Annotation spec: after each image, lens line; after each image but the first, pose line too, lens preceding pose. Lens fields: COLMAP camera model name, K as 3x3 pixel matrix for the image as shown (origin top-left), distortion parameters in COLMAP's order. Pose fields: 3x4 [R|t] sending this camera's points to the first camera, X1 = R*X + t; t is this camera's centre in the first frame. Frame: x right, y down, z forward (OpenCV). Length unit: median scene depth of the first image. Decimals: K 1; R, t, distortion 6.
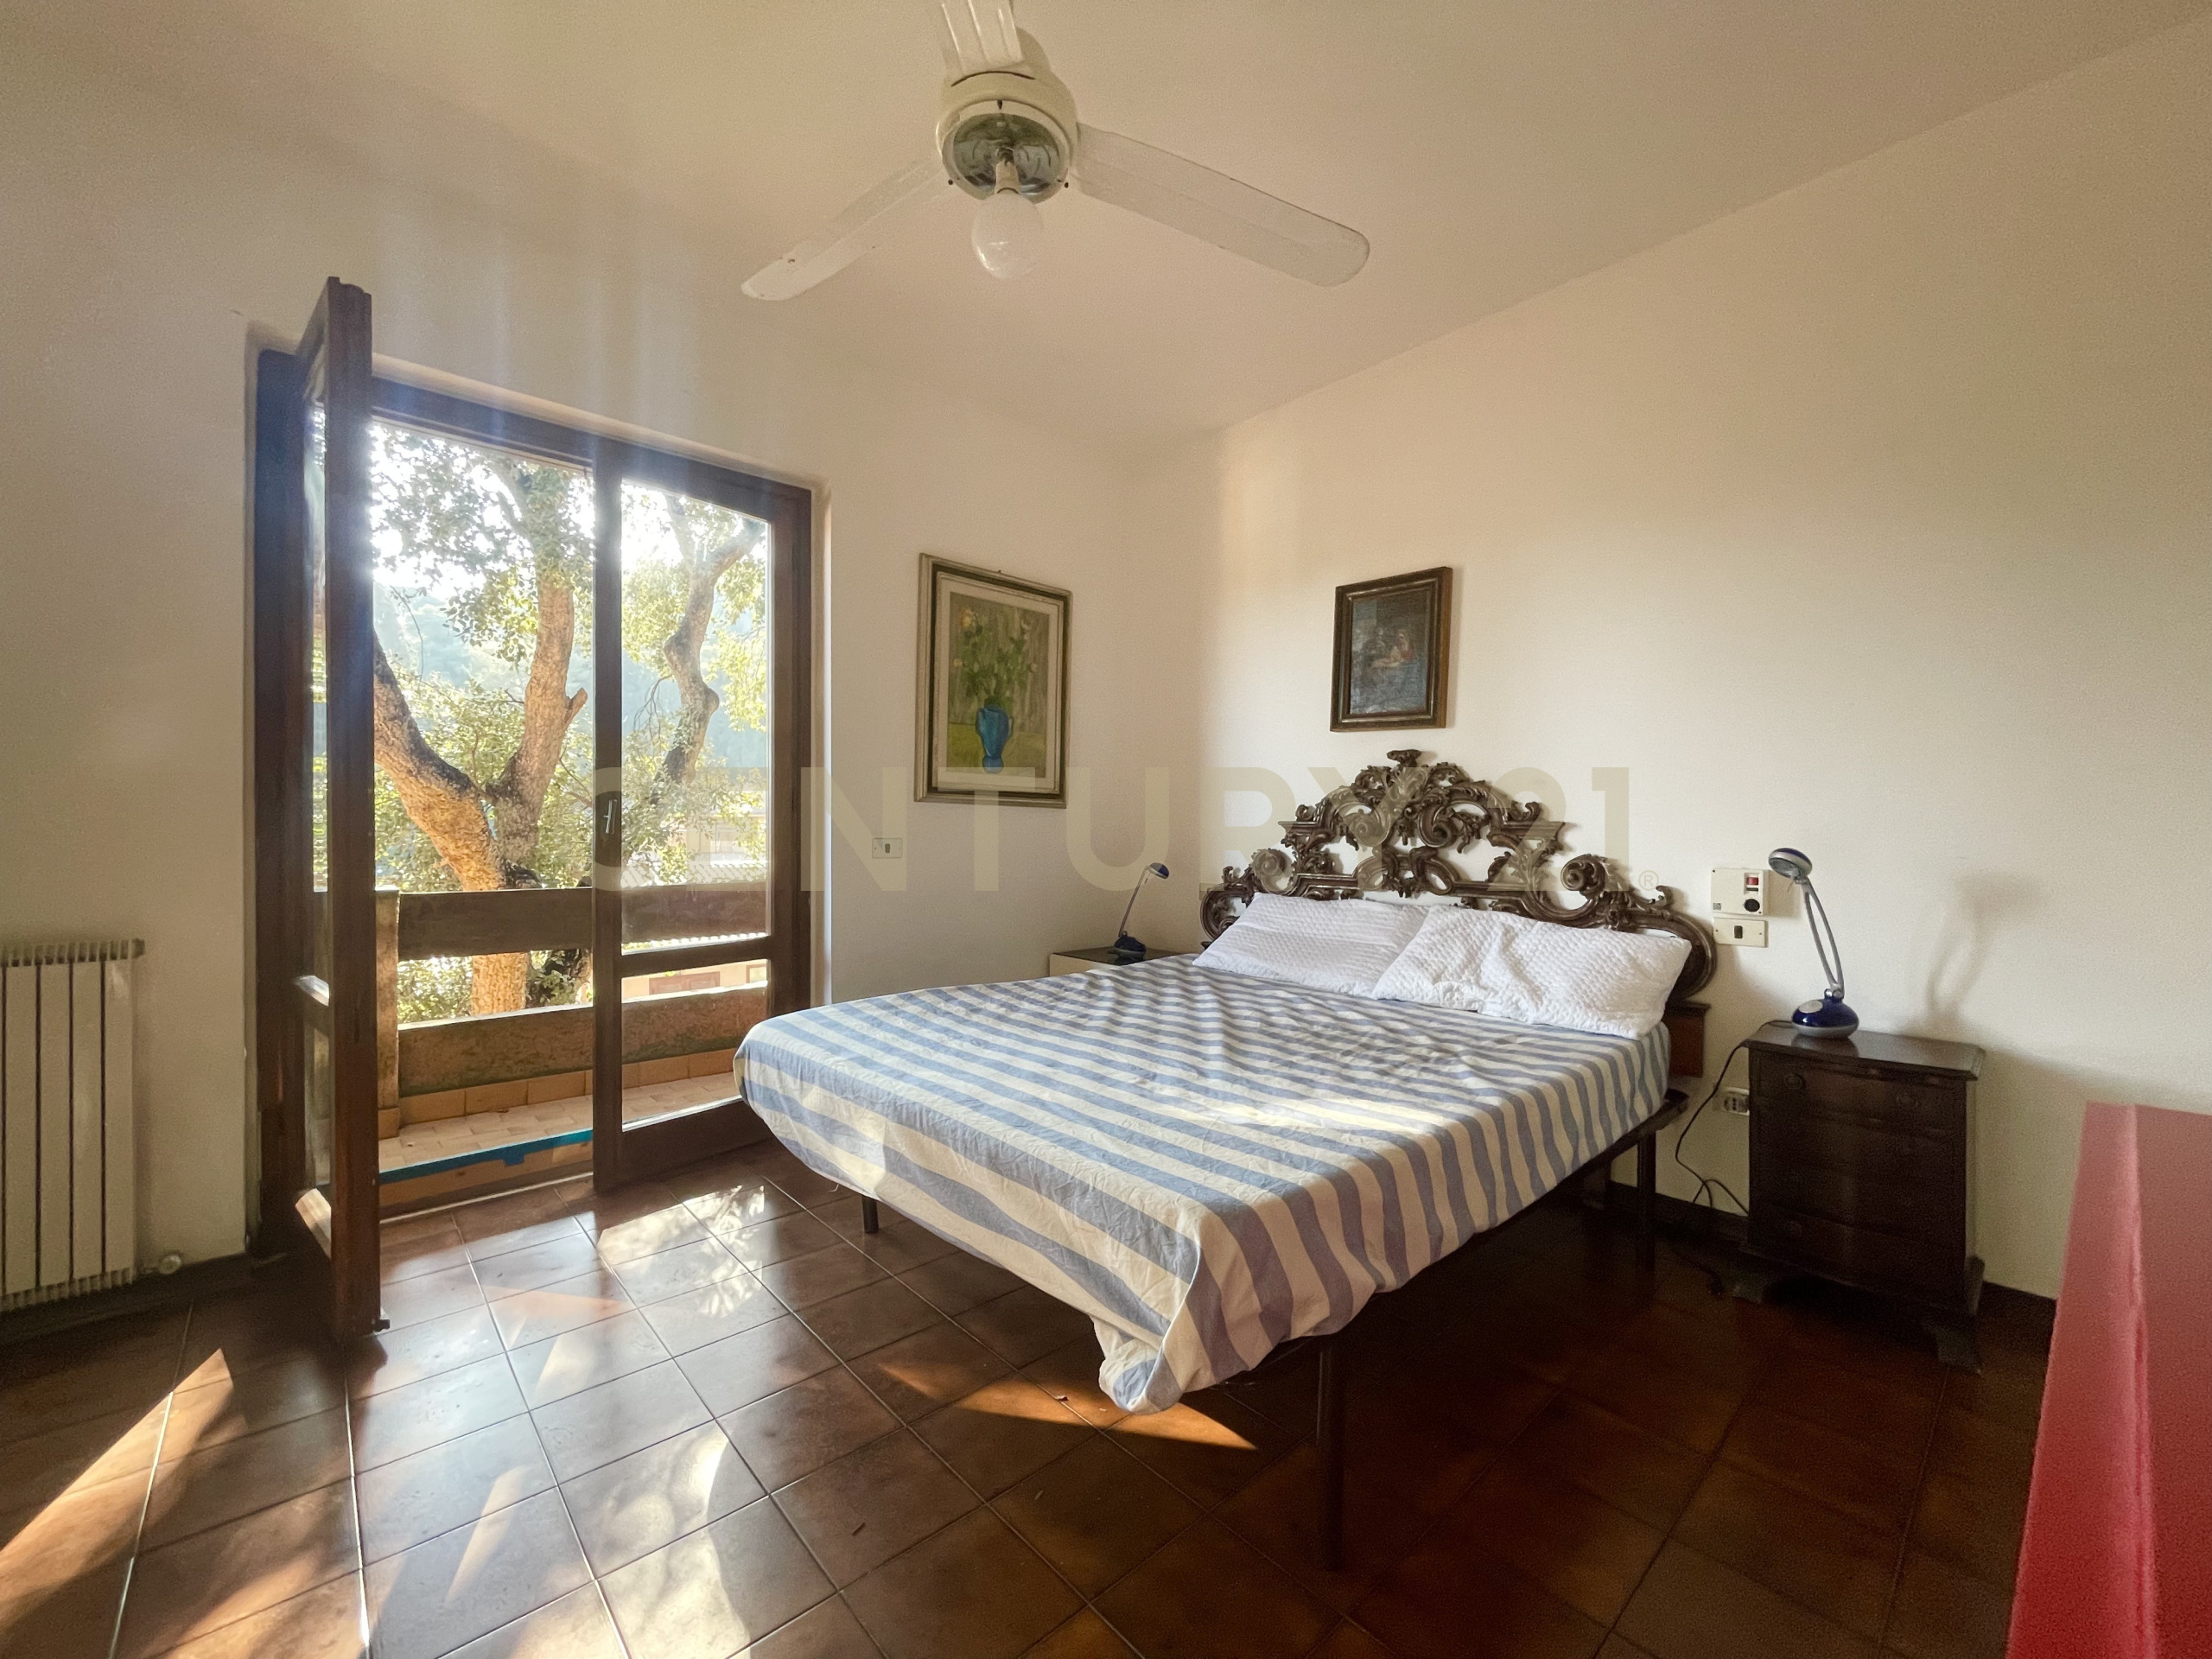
lens RADIAL K [[891.9, 0, 1102.4], [0, 891.9, 831.0], [0, 0, 1]] dist [-0.002436, -0.000624]
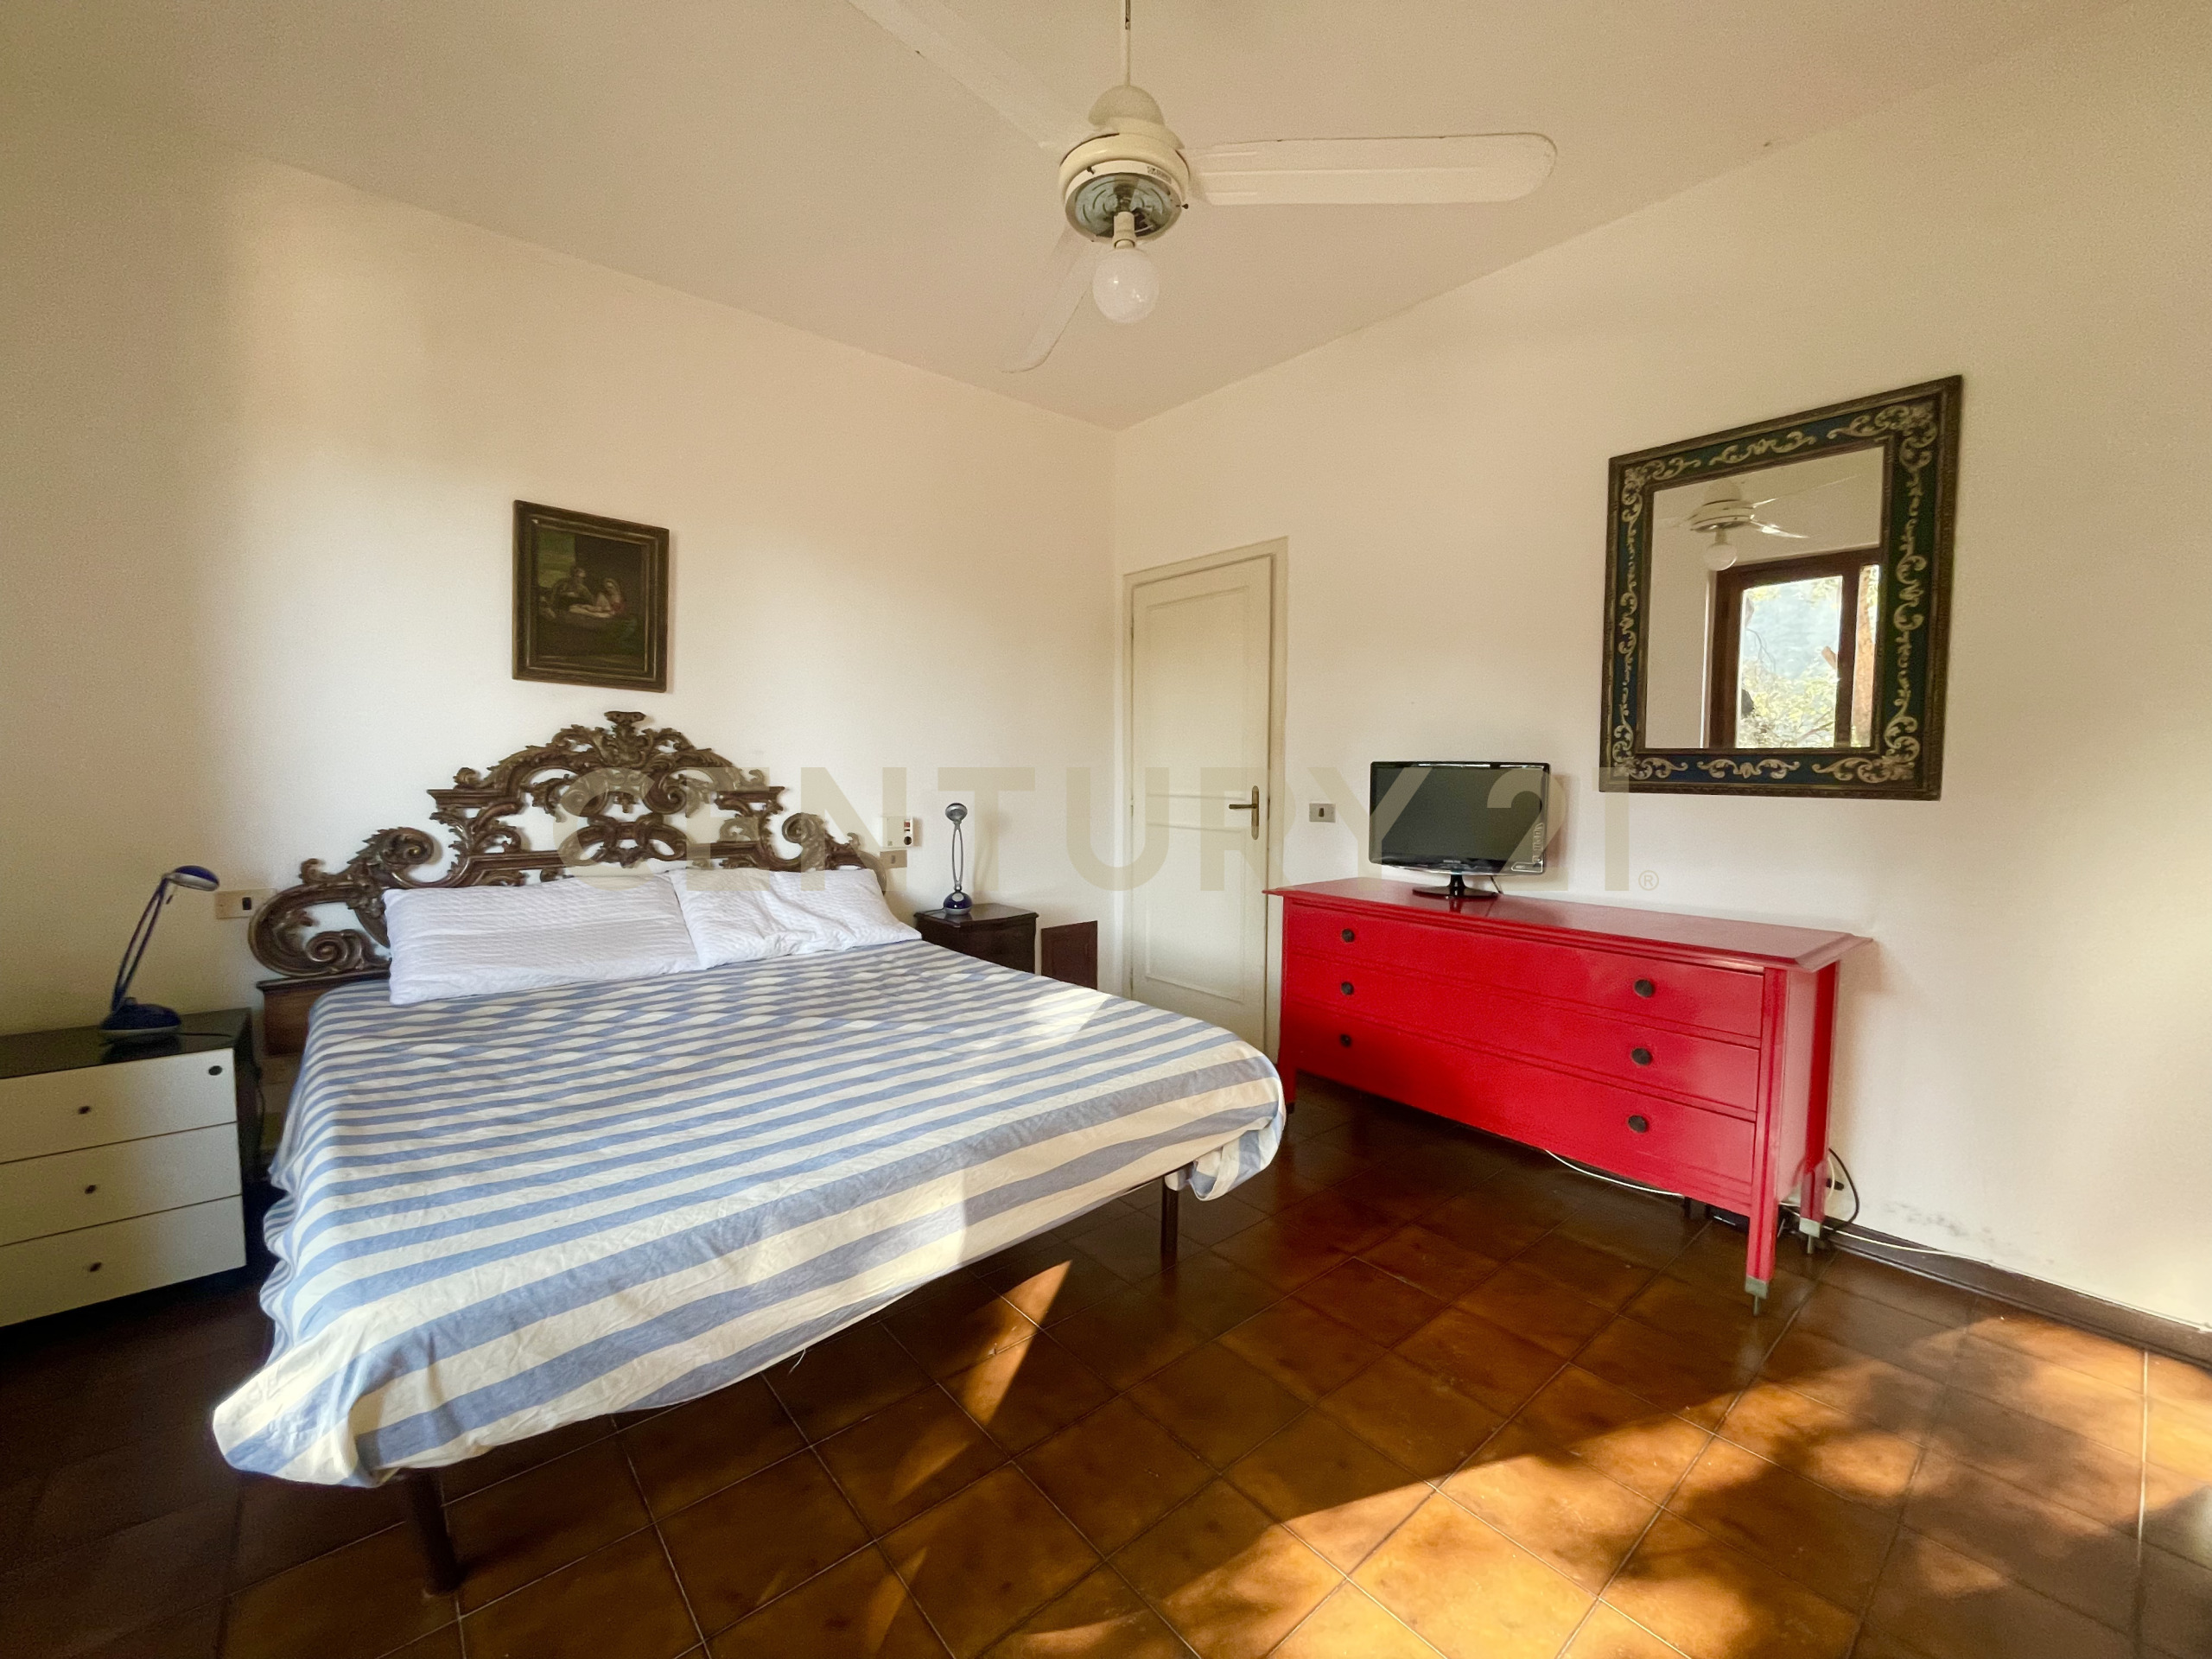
lens RADIAL K [[896.2, 0, 1106.0], [0, 896.2, 829.5], [0, 0, 1]] dist [-0.003186, -0.000404]
pose [[0.034459, -0.072874, 0.996746, -0.657806], [0.000831, 0.997340, 0.072889, -0.039216], [-0.999406, -0.001683, 0.034428, 0.515272]]
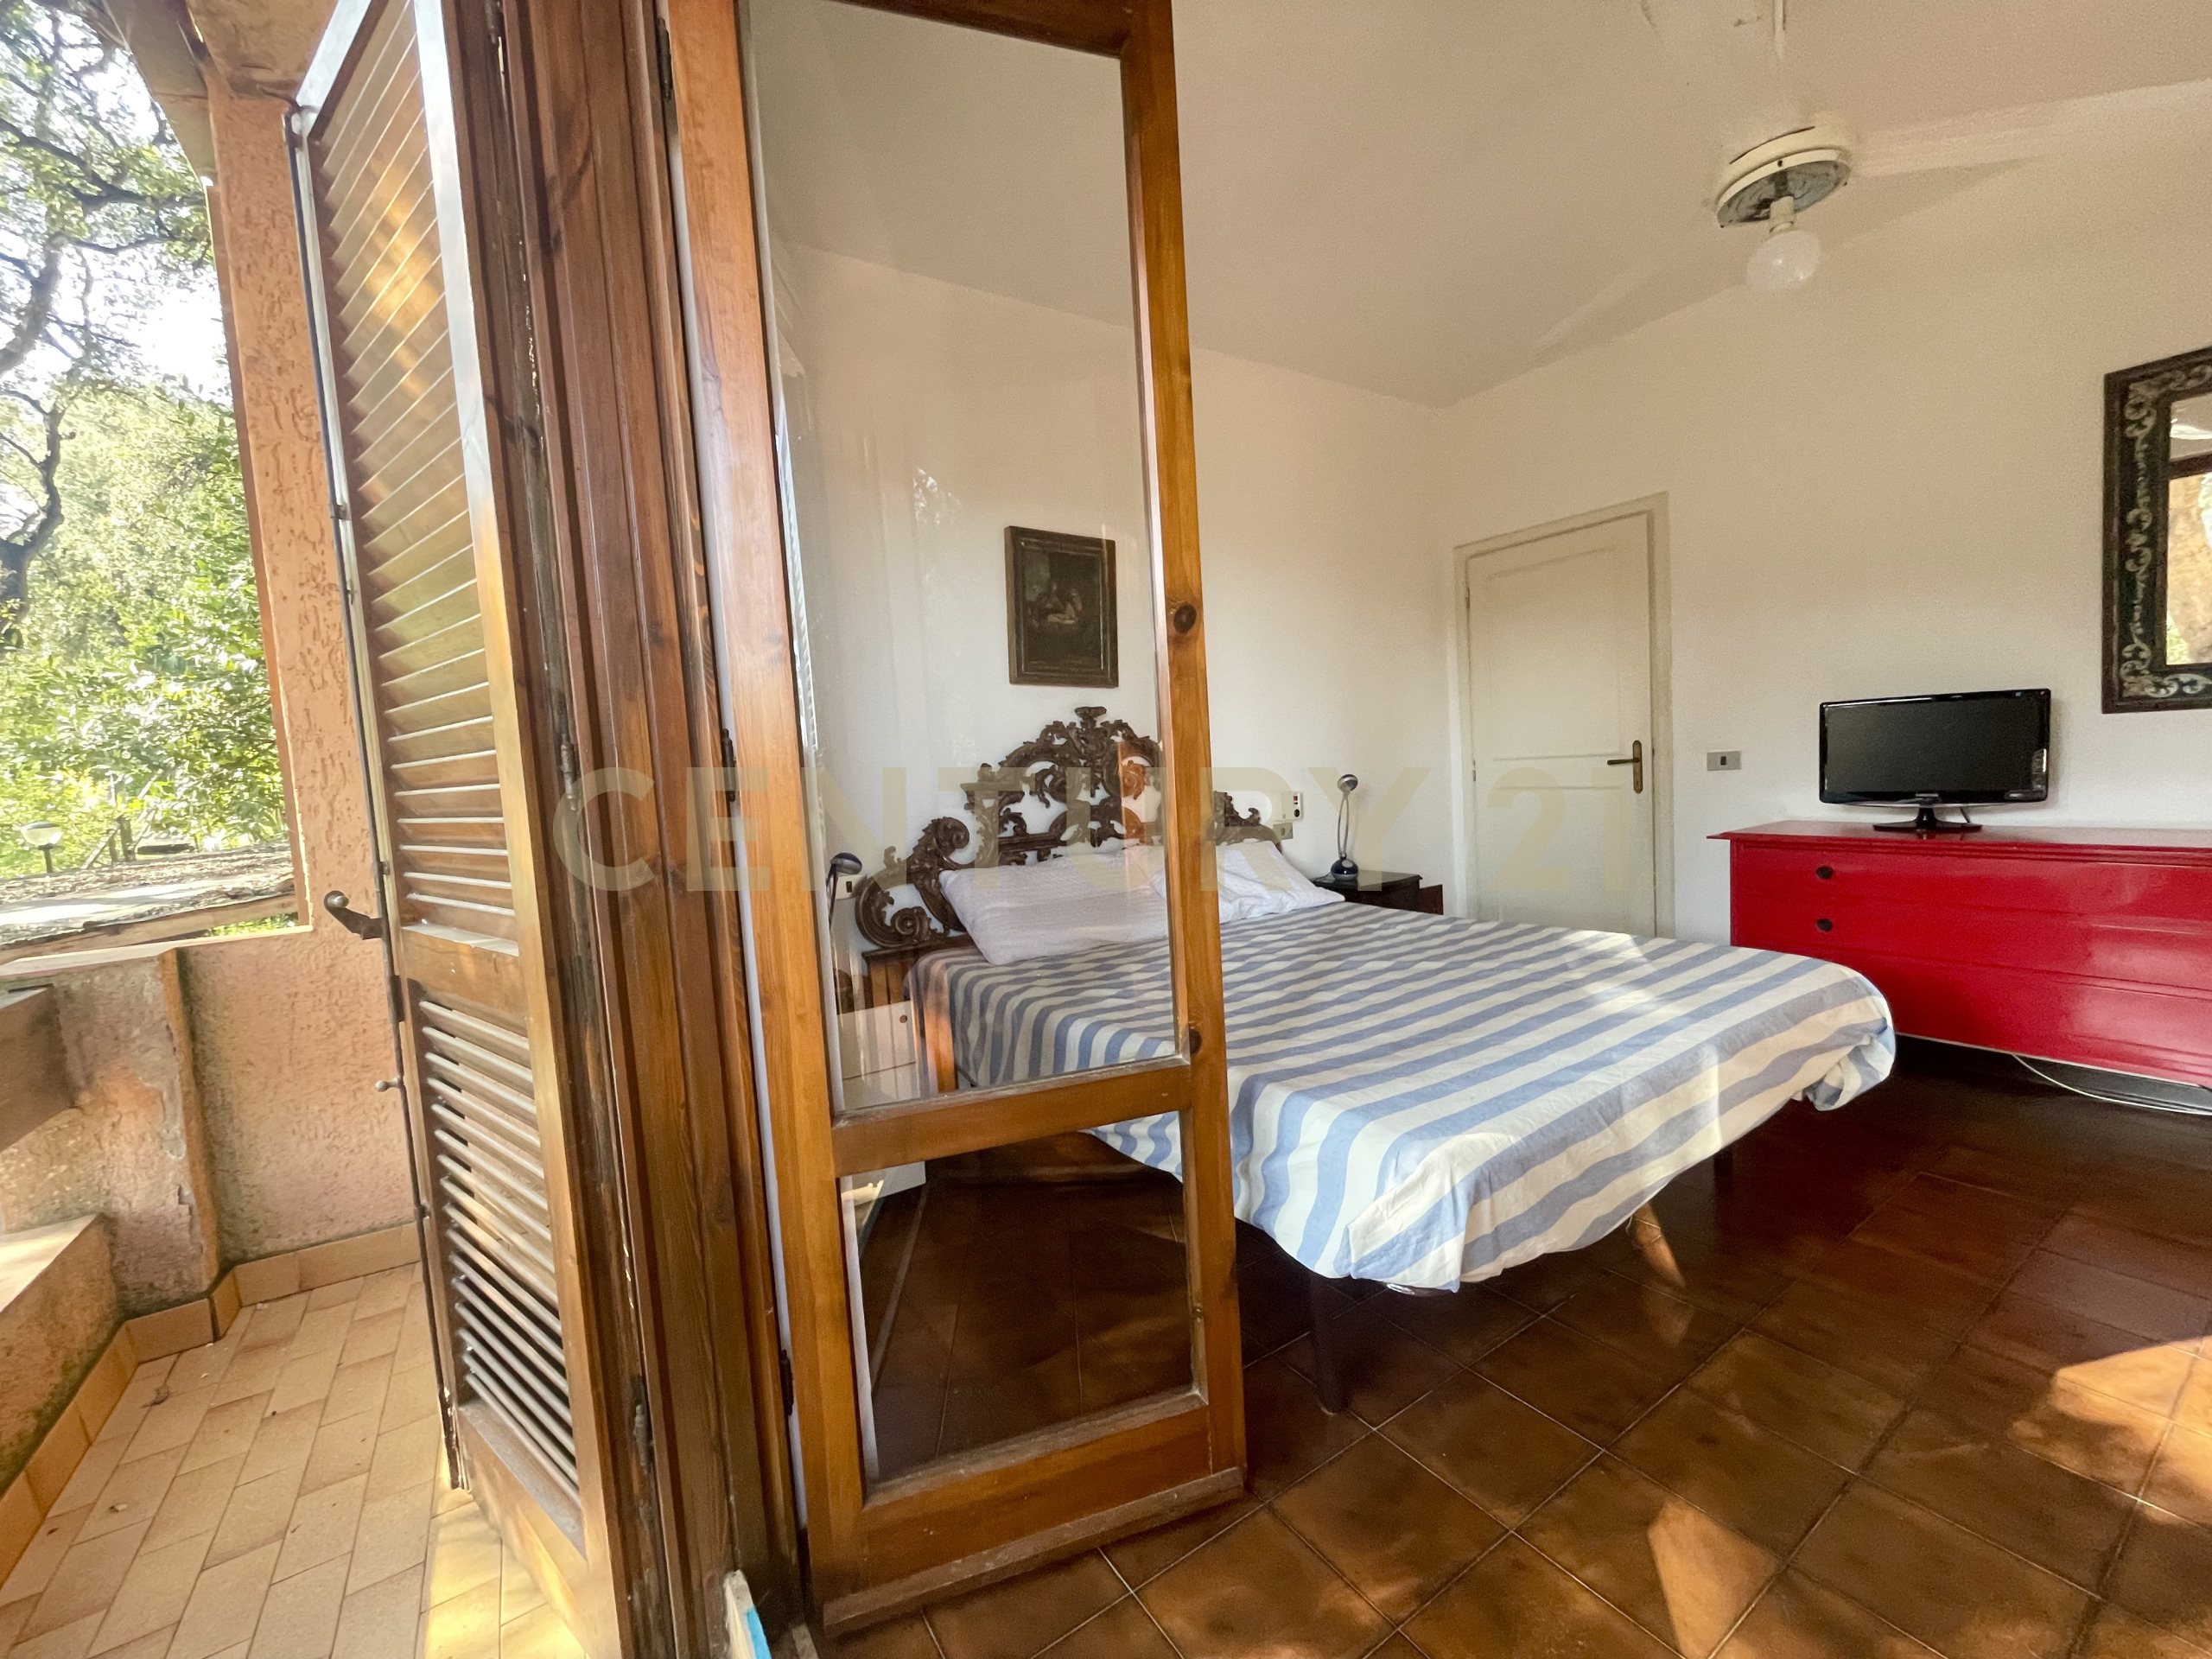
lens RADIAL K [[894.3, 0, 1102.1], [0, 894.3, 829.6], [0, 0, 1]] dist [-0.003669, -0.000785]
pose [[0.160975, -0.087591, 0.983064, -0.786350], [0.066475, 0.994754, 0.077747, -0.030987], [-0.984717, 0.052834, 0.165953, 0.913711]]
